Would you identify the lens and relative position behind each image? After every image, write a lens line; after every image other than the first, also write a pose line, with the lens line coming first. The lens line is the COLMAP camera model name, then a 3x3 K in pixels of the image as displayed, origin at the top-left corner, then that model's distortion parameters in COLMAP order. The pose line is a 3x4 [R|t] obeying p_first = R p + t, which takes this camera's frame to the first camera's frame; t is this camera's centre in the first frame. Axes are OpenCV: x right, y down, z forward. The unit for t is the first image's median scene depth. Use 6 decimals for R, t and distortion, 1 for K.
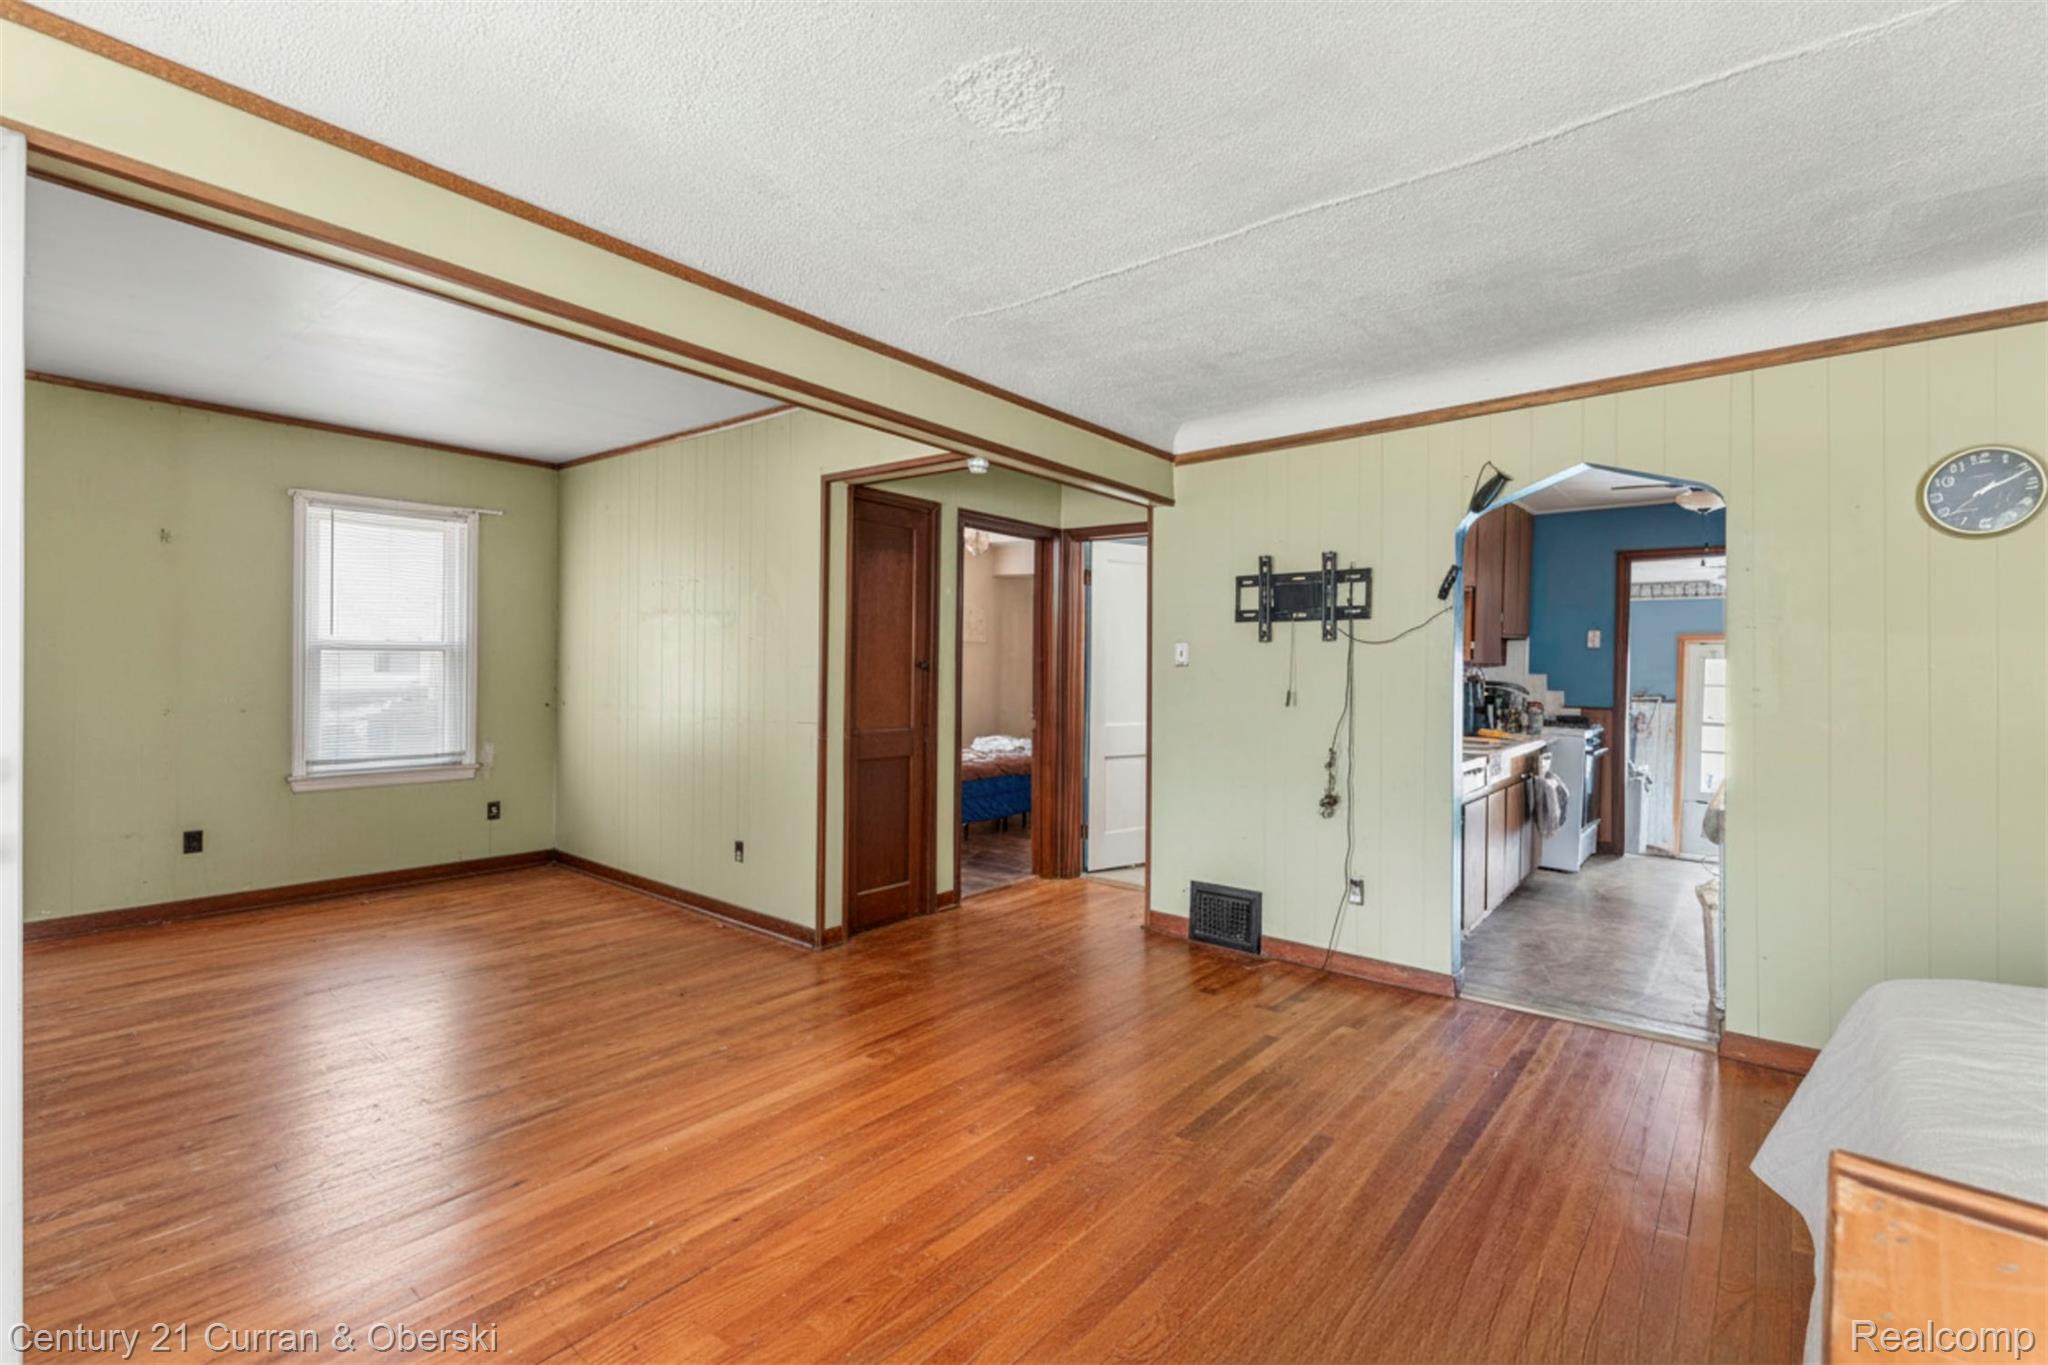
lens RADIAL K [[898.5, 0, 1019.6], [0, 898.5, 691.3], [0, 0, 1]] dist [0.001861, -0.000600]
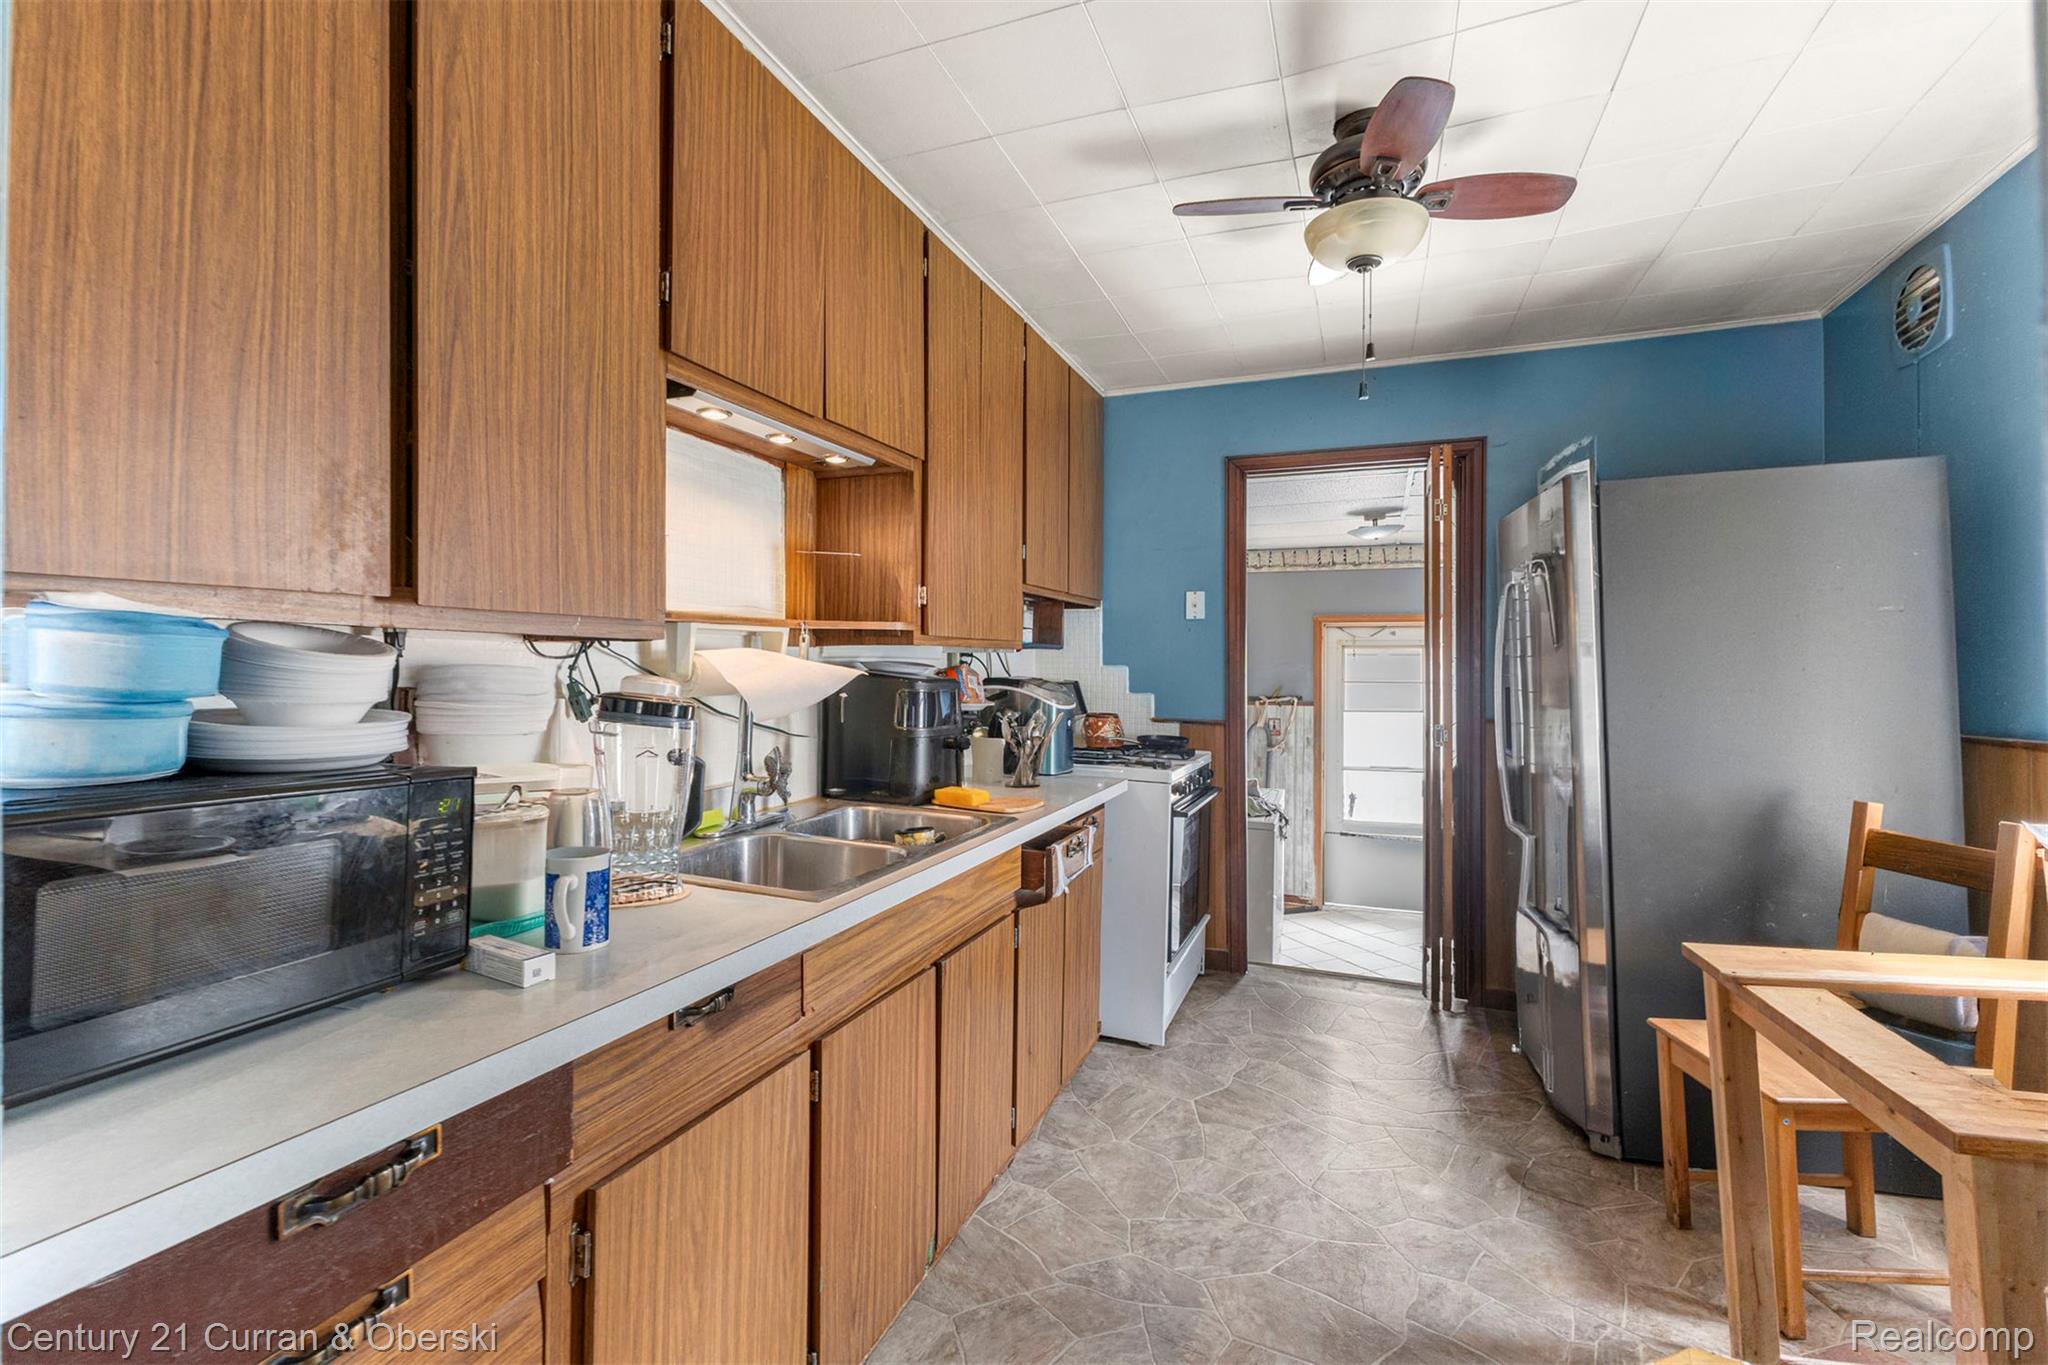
lens RADIAL K [[882.7, 0, 1025.9], [0, 882.7, 672.3], [0, 0, 1]] dist [-0.007951, -0.000233]
pose [[0.949583, -0.007469, 0.313427, 0.346614], [0.016129, 0.999556, -0.025046, -0.001248], [-0.313101, 0.028838, 0.949282, 0.479991]]
